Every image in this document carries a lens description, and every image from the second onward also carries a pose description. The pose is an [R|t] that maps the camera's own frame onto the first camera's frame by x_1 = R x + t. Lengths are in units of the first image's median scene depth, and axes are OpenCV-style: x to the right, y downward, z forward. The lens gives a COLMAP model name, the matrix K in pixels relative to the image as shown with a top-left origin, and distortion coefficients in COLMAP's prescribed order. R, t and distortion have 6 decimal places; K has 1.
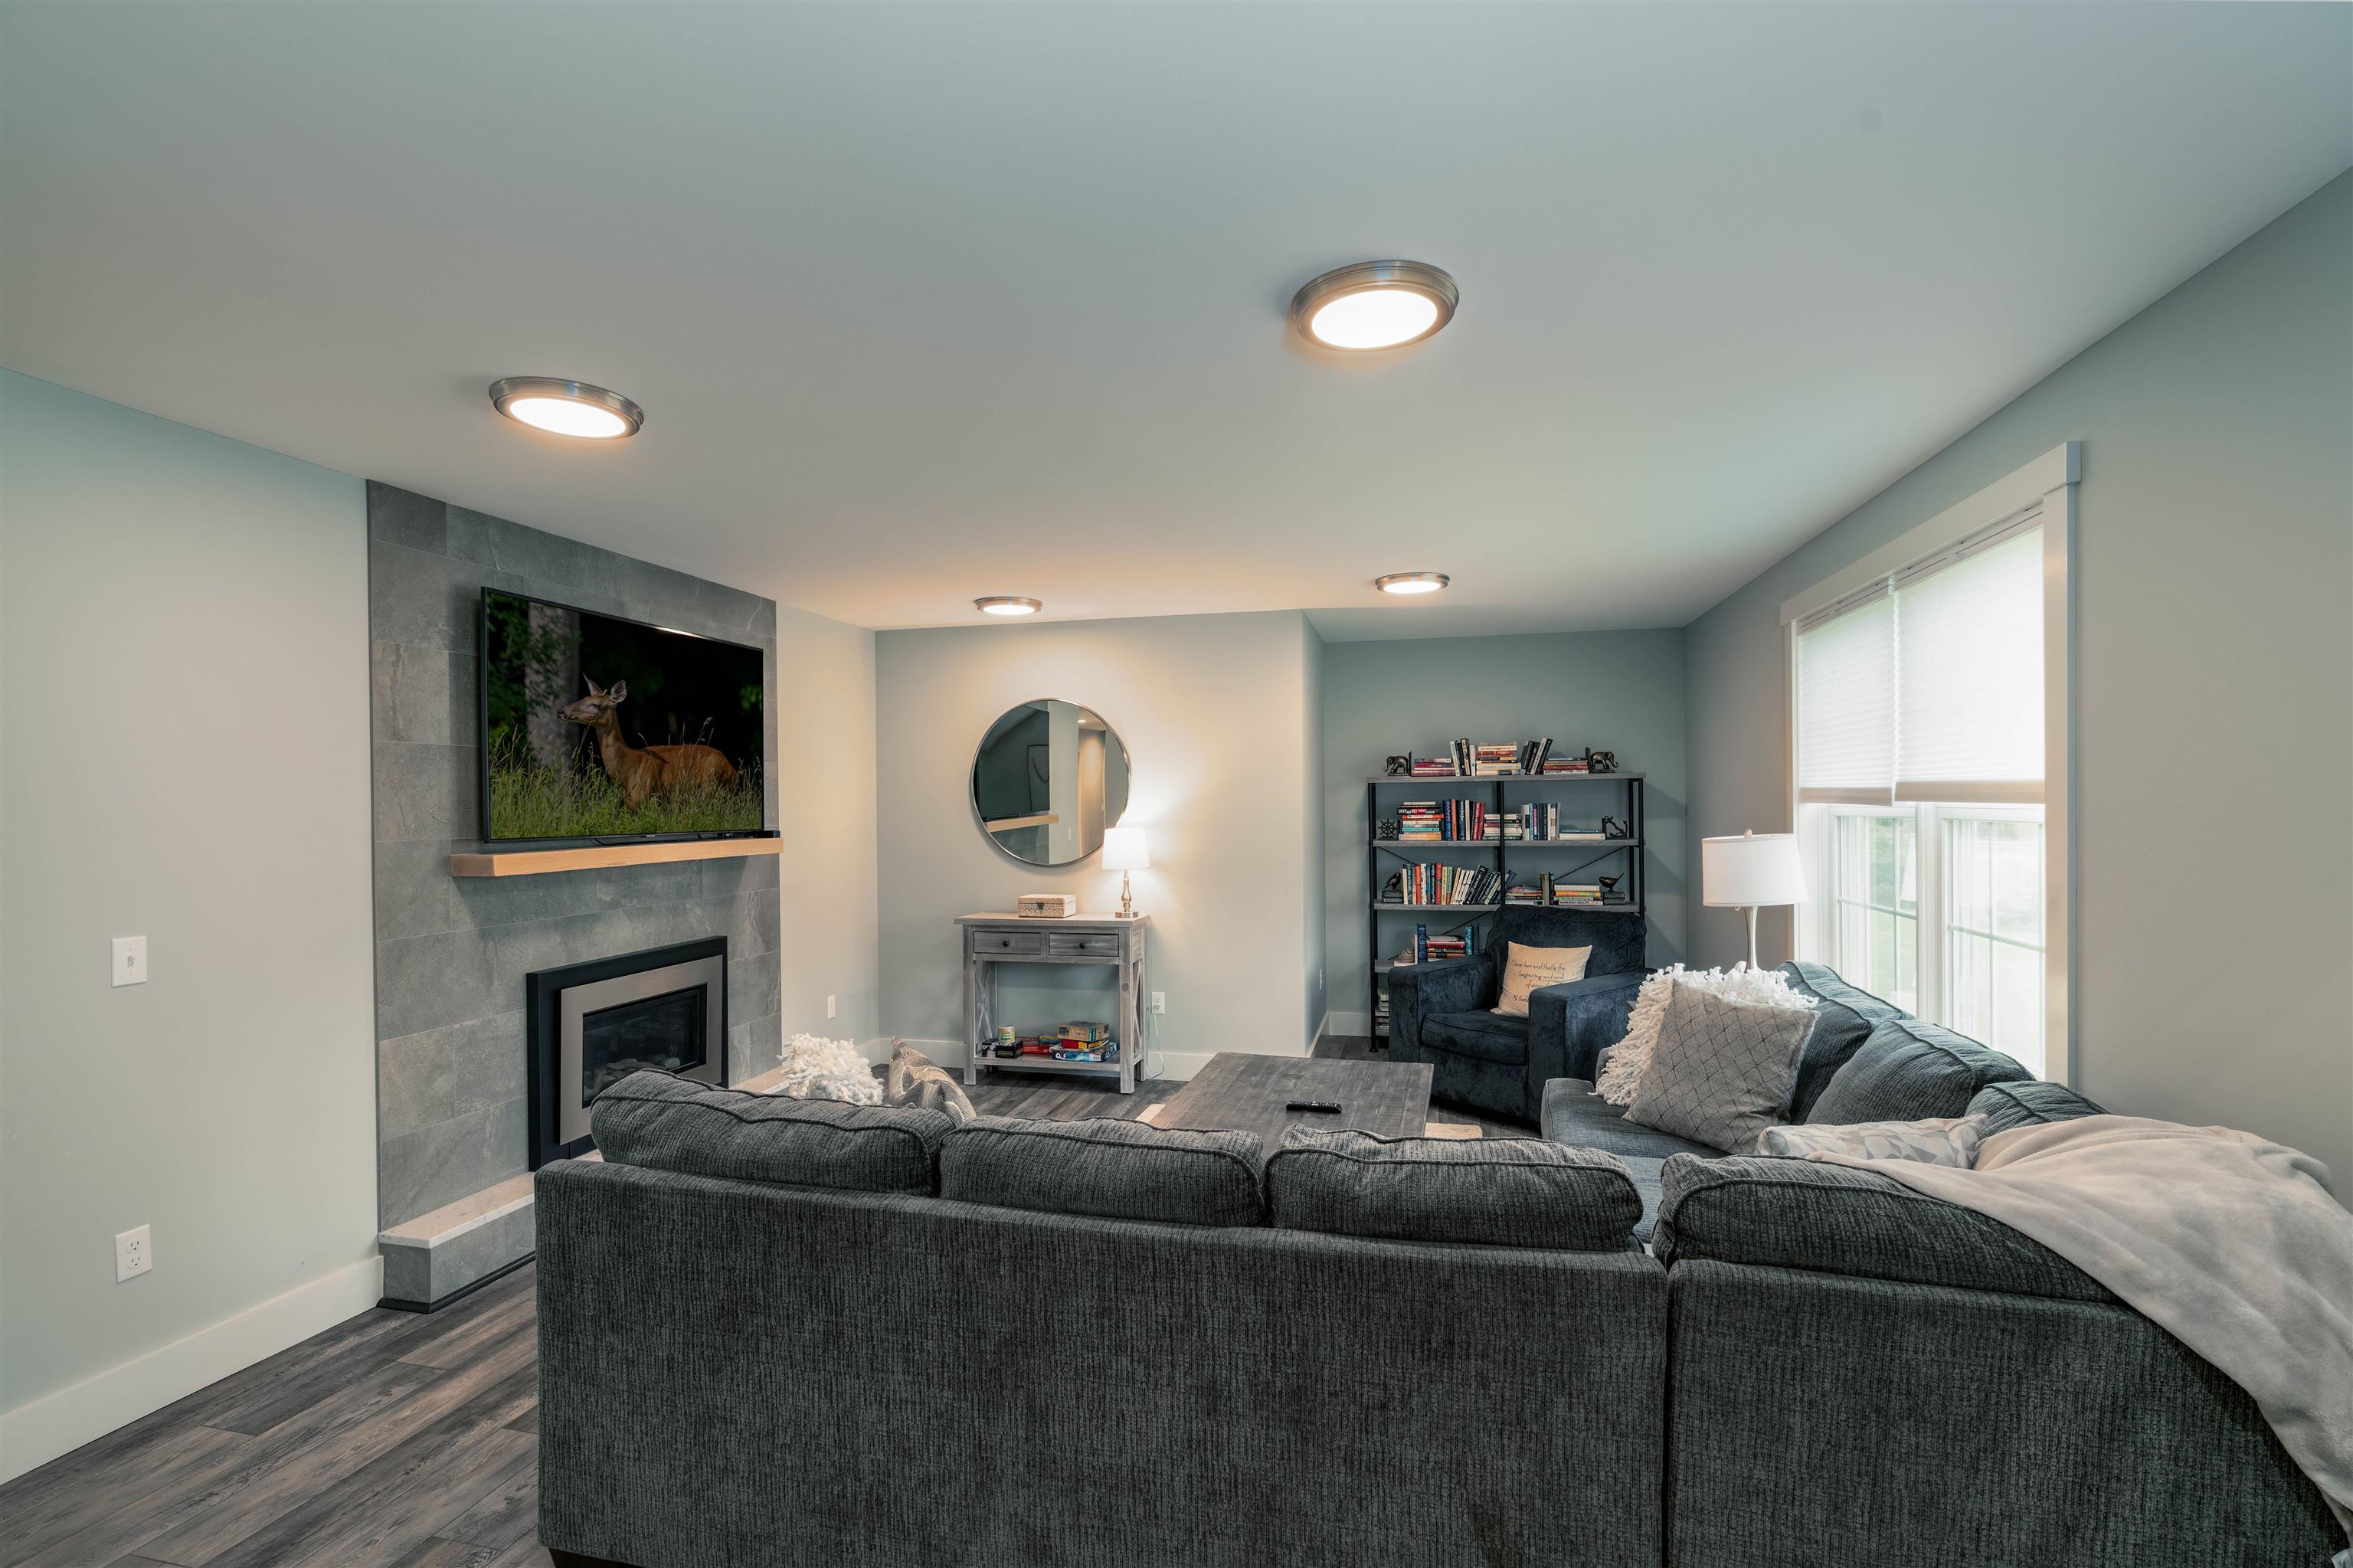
lens RADIAL K [[1061.2, 0, 1176.0], [0, 1061.2, 803.1], [0, 0, 1]] dist [0.000590, 0.000206]
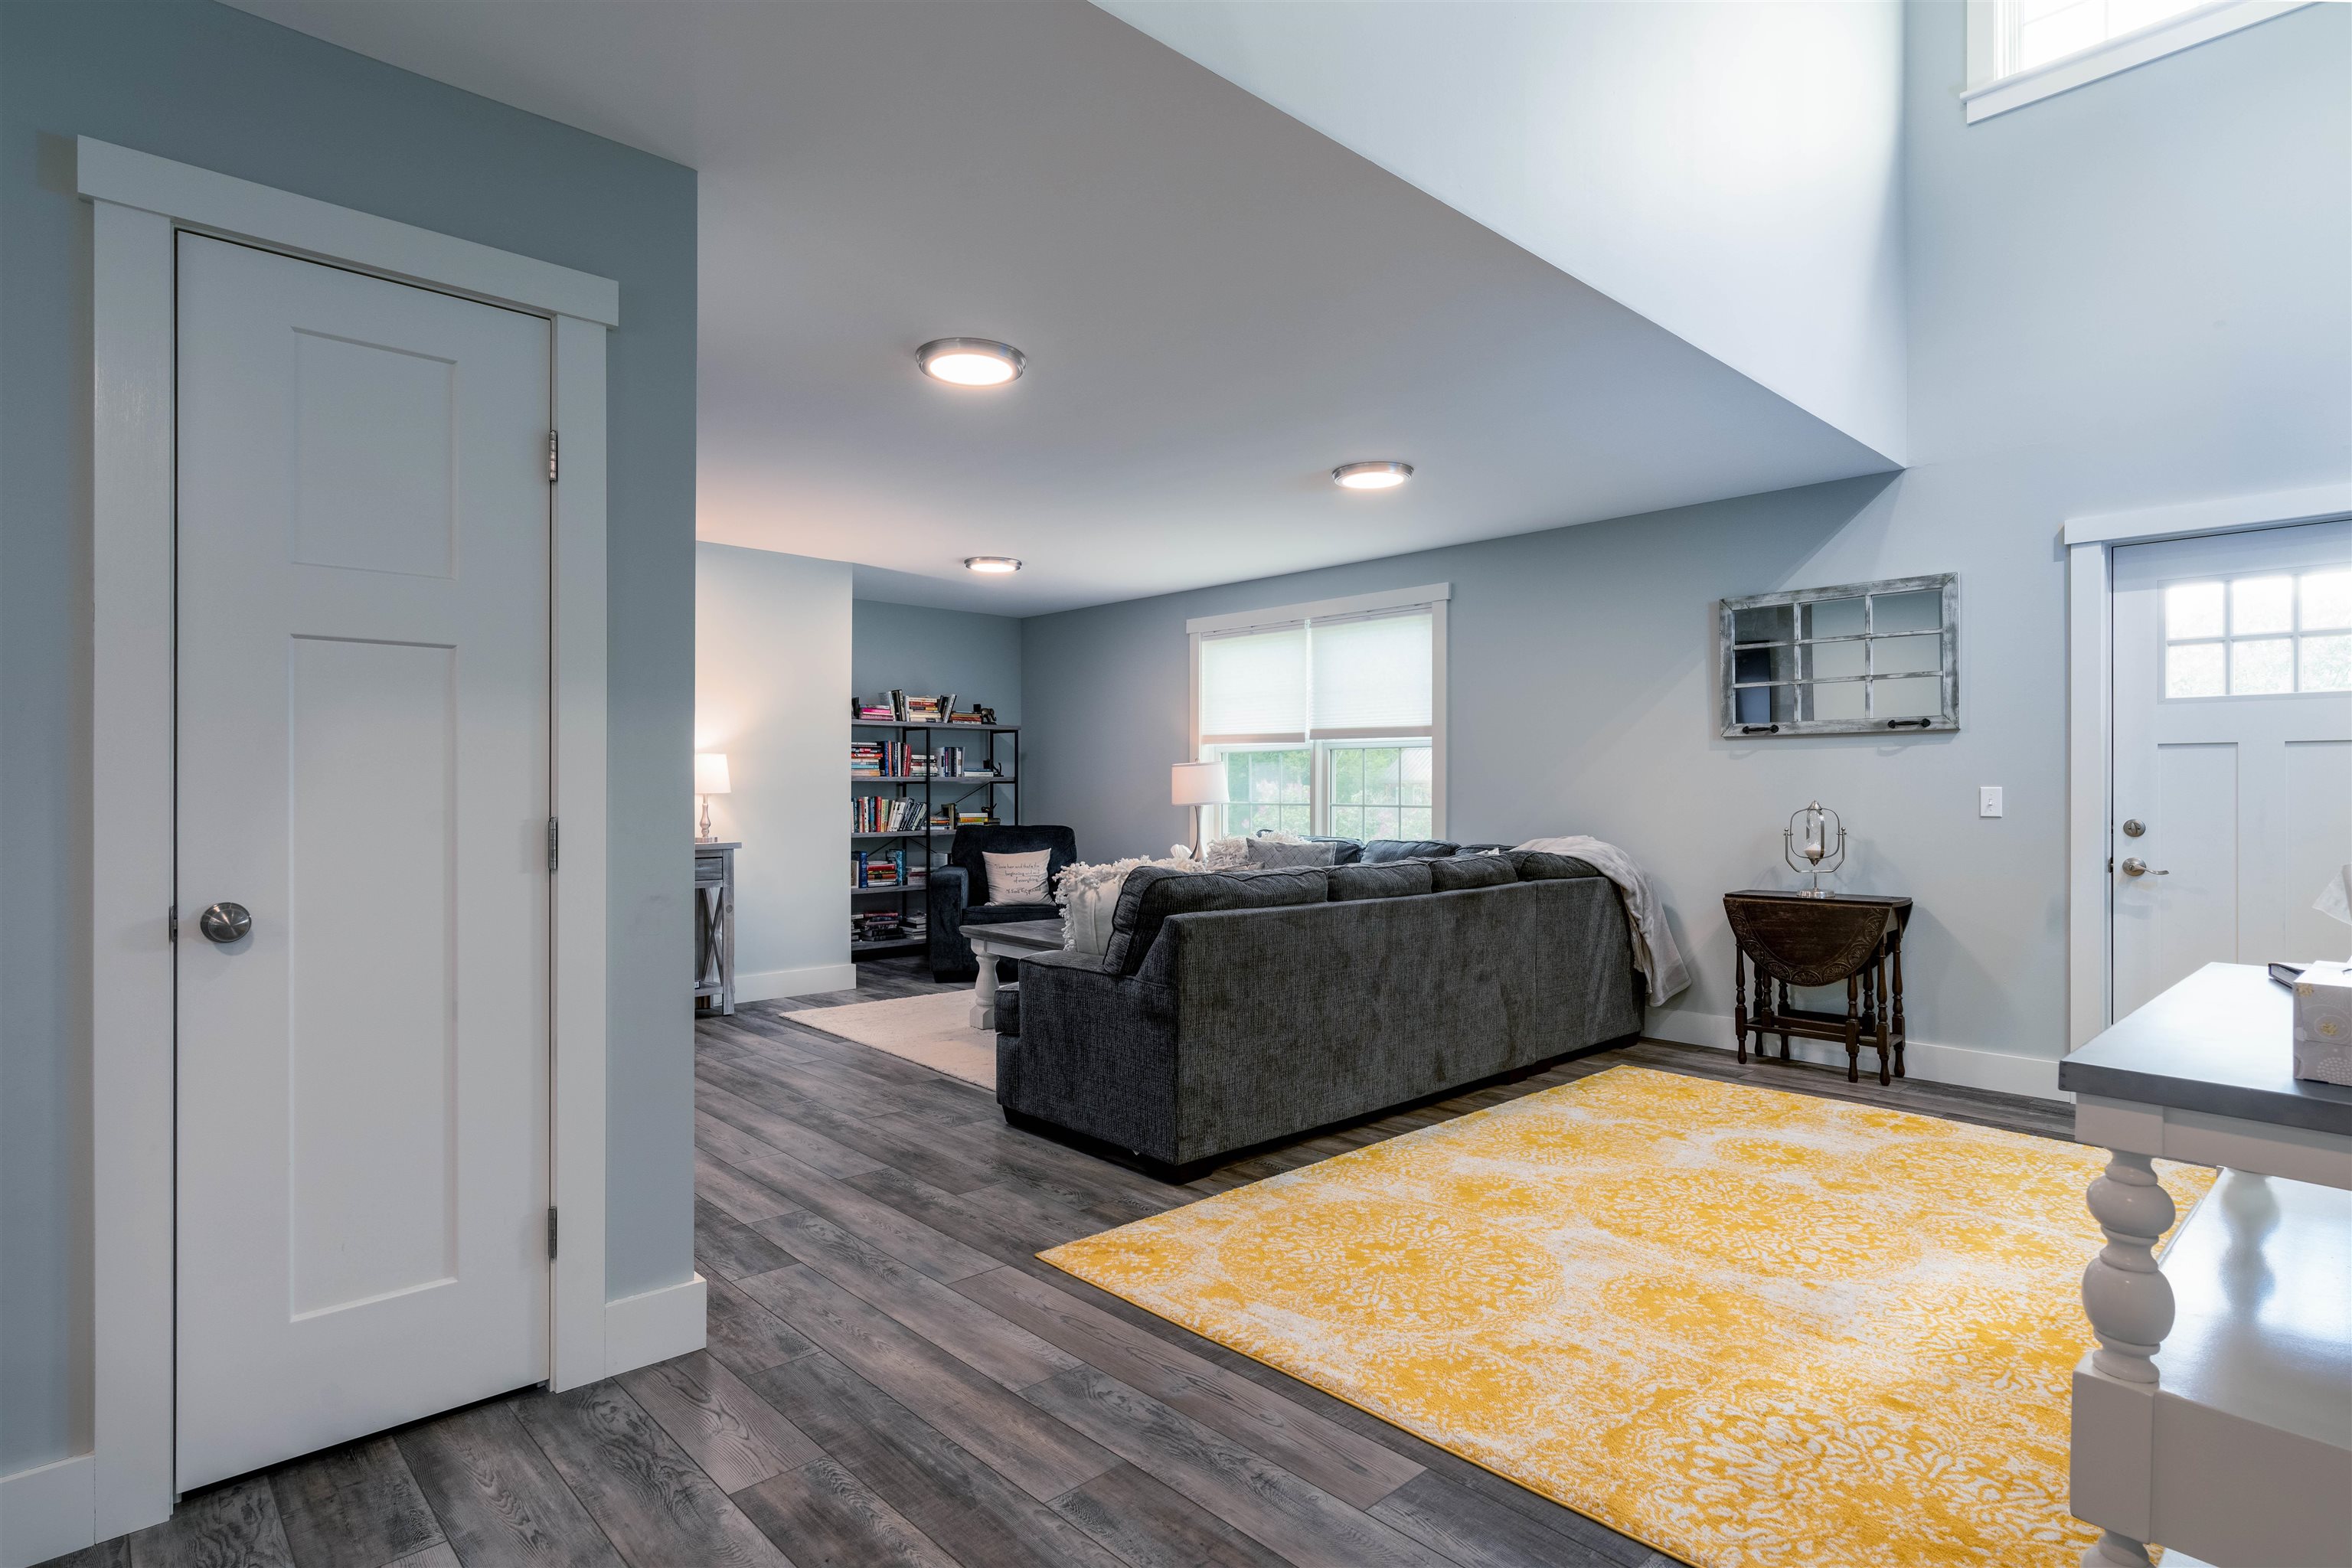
lens RADIAL K [[1214.6, 0, 1178.5], [0, 1214.6, 784.0], [0, 0, 1]] dist [-0.000168, 0.000033]
pose [[0.532396, 0.017391, 0.846317, -0.705768], [-0.008776, 0.999849, -0.015025, 0.062146], [-0.846450, 0.000572, 0.532468, 0.027569]]
